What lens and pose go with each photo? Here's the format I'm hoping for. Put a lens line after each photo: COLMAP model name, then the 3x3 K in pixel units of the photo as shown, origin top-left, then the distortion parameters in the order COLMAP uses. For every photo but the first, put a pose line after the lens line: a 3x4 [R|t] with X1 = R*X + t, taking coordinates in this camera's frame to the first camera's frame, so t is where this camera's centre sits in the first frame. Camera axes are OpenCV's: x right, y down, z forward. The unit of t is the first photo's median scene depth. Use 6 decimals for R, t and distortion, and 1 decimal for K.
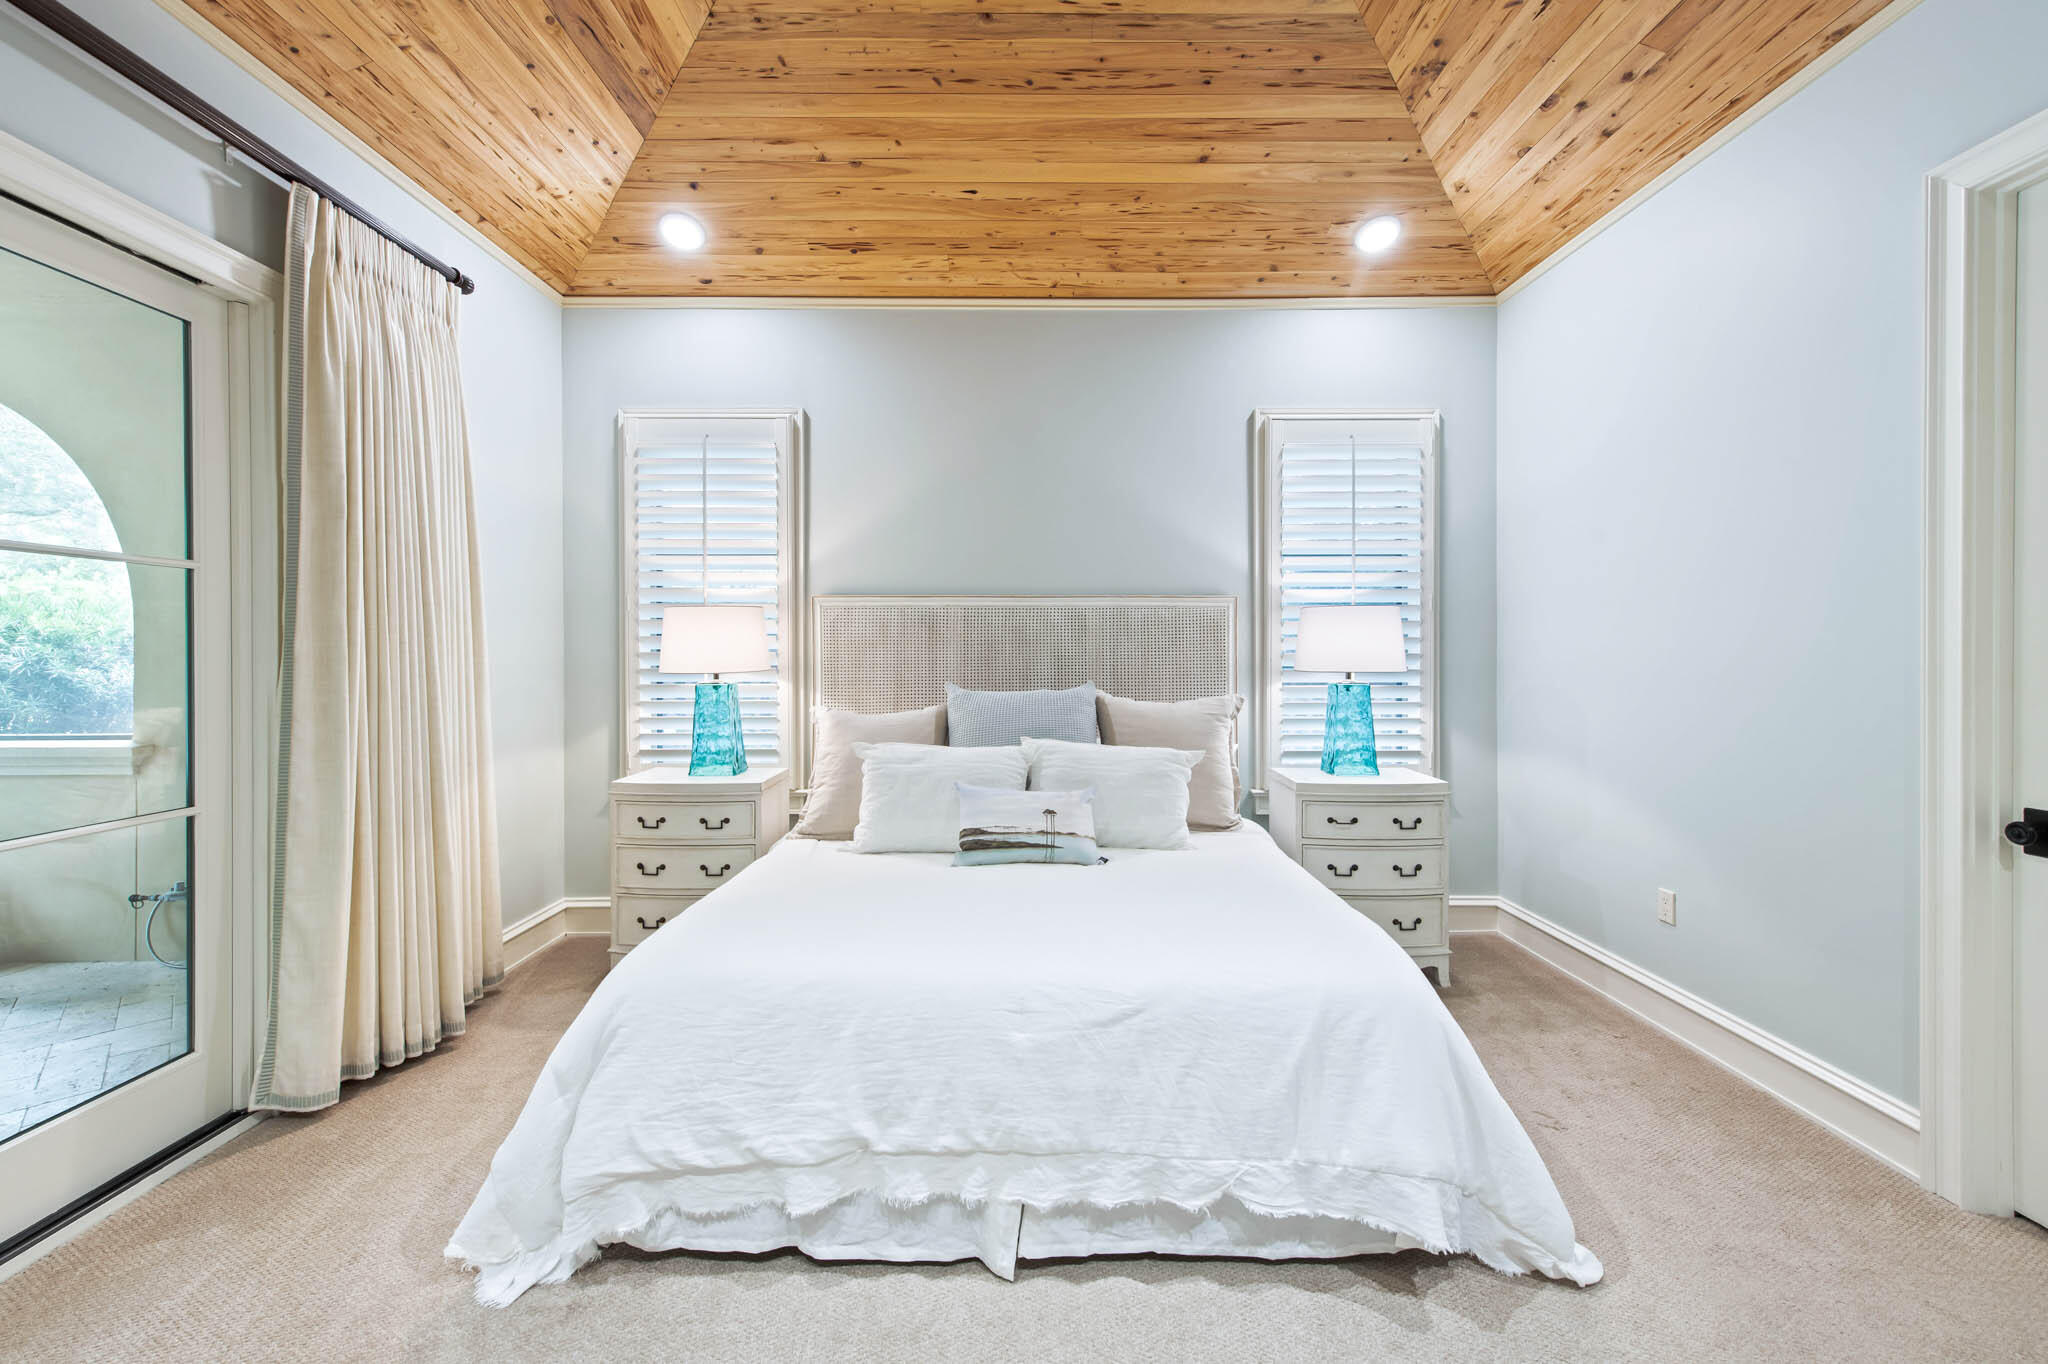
lens RADIAL K [[825.3, 0, 1022.3], [0, 825.3, 662.5], [0, 0, 1]] dist [0.008699, -0.001255]
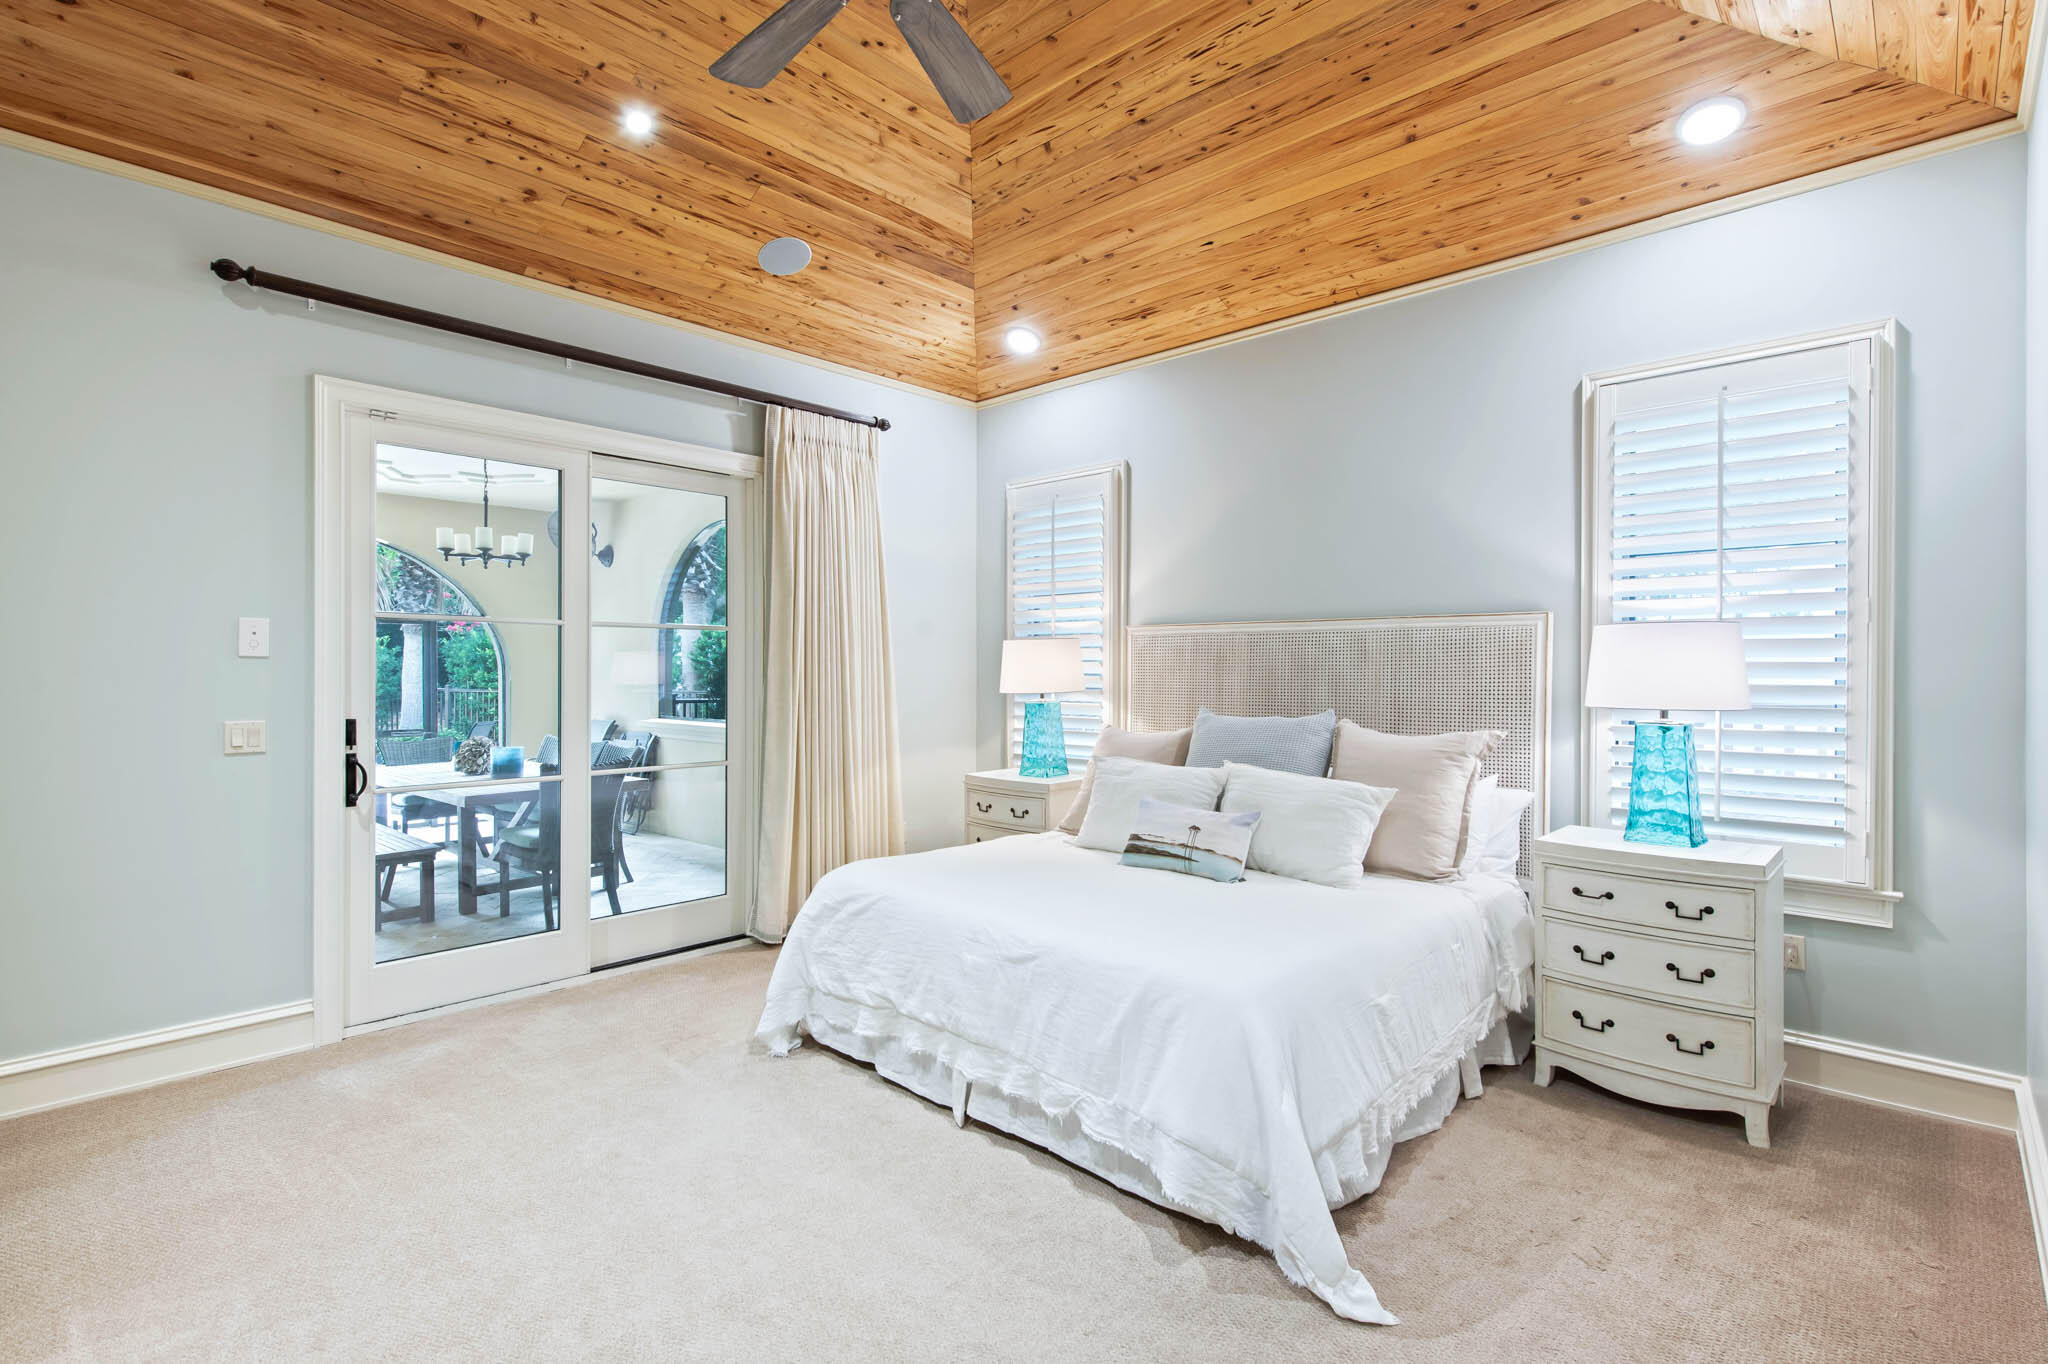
lens RADIAL K [[998.3, 0, 1022.0], [0, 998.3, 683.2], [0, 0, 1]] dist [0.006316, -0.001952]
pose [[0.714027, 0.012746, -0.700002, 0.709816], [-0.011389, 0.999913, 0.006590, -0.012938], [0.700026, 0.003267, 0.714110, -0.082857]]
